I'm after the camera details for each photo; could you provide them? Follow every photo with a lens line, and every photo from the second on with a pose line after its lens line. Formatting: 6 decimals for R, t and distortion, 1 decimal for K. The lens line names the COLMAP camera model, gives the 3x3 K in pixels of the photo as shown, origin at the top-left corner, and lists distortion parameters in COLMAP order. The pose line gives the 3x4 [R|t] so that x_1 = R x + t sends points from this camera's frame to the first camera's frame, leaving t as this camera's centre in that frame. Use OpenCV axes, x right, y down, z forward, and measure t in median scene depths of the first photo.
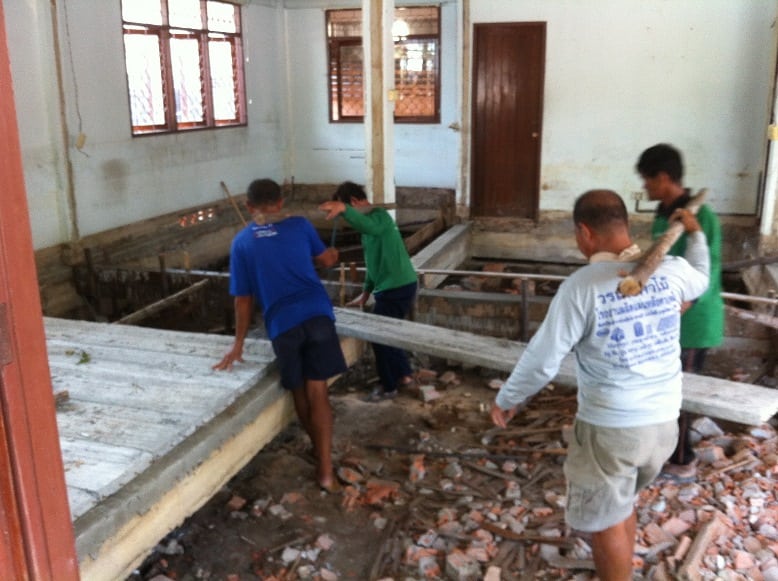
lens RADIAL K [[766.6, 0, 390.2], [0, 766.6, 289.5], [0, 0, 1]] dist [-0.041933, 0.000000]
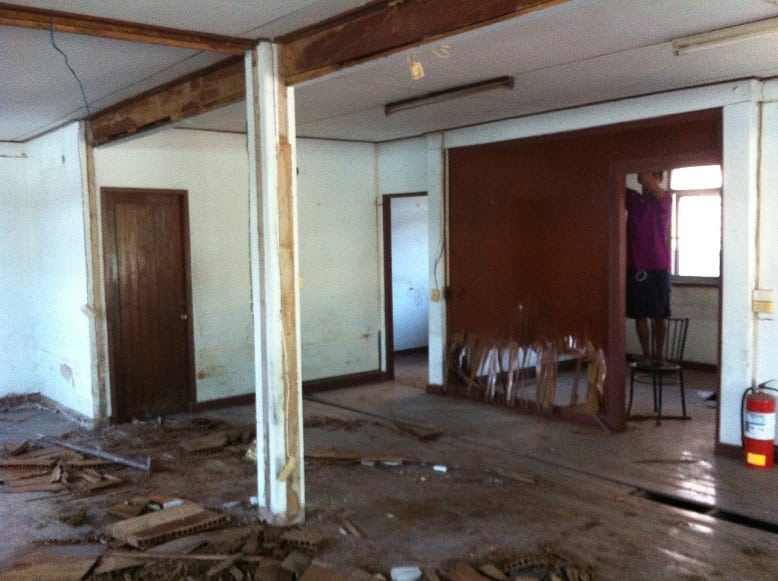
lens RADIAL K [[766.6, 0, 392.4], [0, 766.6, 292.2], [0, 0, 1]] dist [-0.041933, 0.000000]
pose [[0.535876, -0.058249, 0.842285, -0.390138], [0.226945, 0.970839, -0.077247, -0.107310], [-0.813223, 0.232547, 0.533469, 0.339039]]
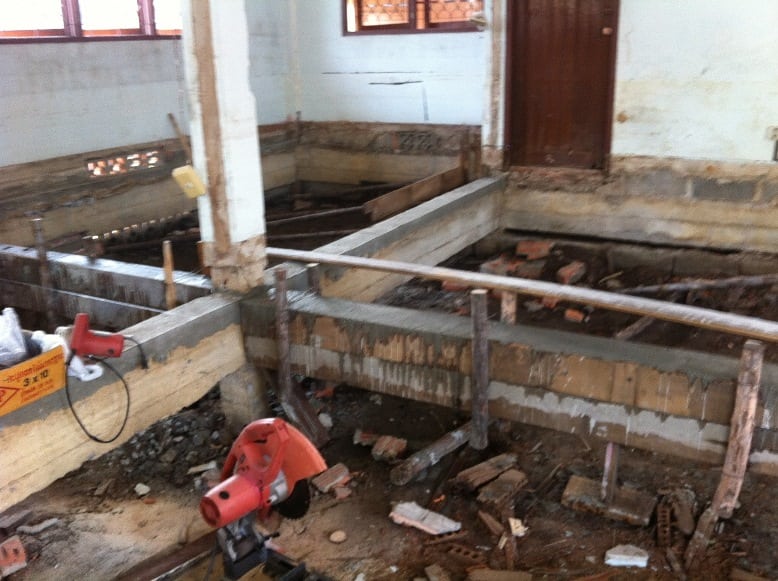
lens RADIAL K [[766.6, 0, 393.3], [0, 766.6, 293.9], [0, 0, 1]] dist [-0.041933, 0.000000]
pose [[0.982378, 0.042162, -0.182086, 0.137415], [-0.030966, 0.997476, 0.063896, -0.026580], [0.184321, -0.057132, 0.981204, 0.354977]]
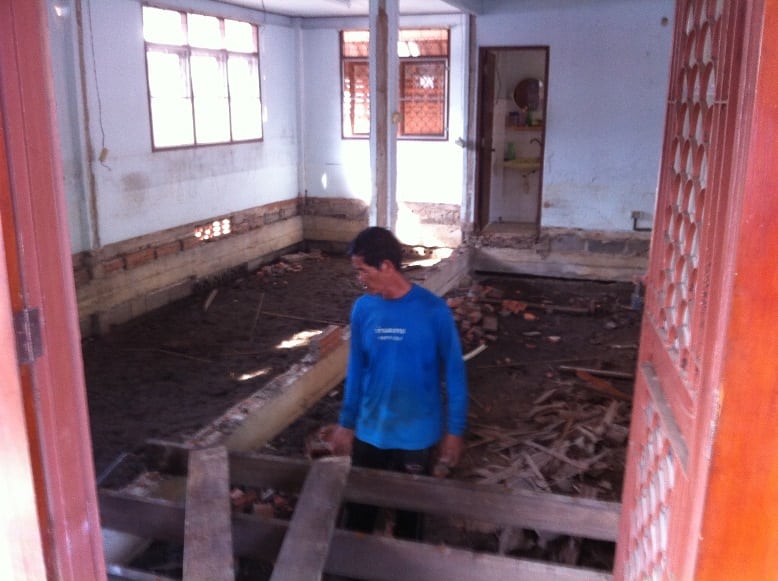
lens RADIAL K [[766.6, 0, 390.3], [0, 766.6, 291.4], [0, 0, 1]] dist [-0.041933, 0.000000]
pose [[0.999631, 0.017260, -0.020984, 0.014160], [-0.017502, 0.999782, -0.011402, -0.000848], [0.020782, 0.011765, 0.999715, -0.039932]]
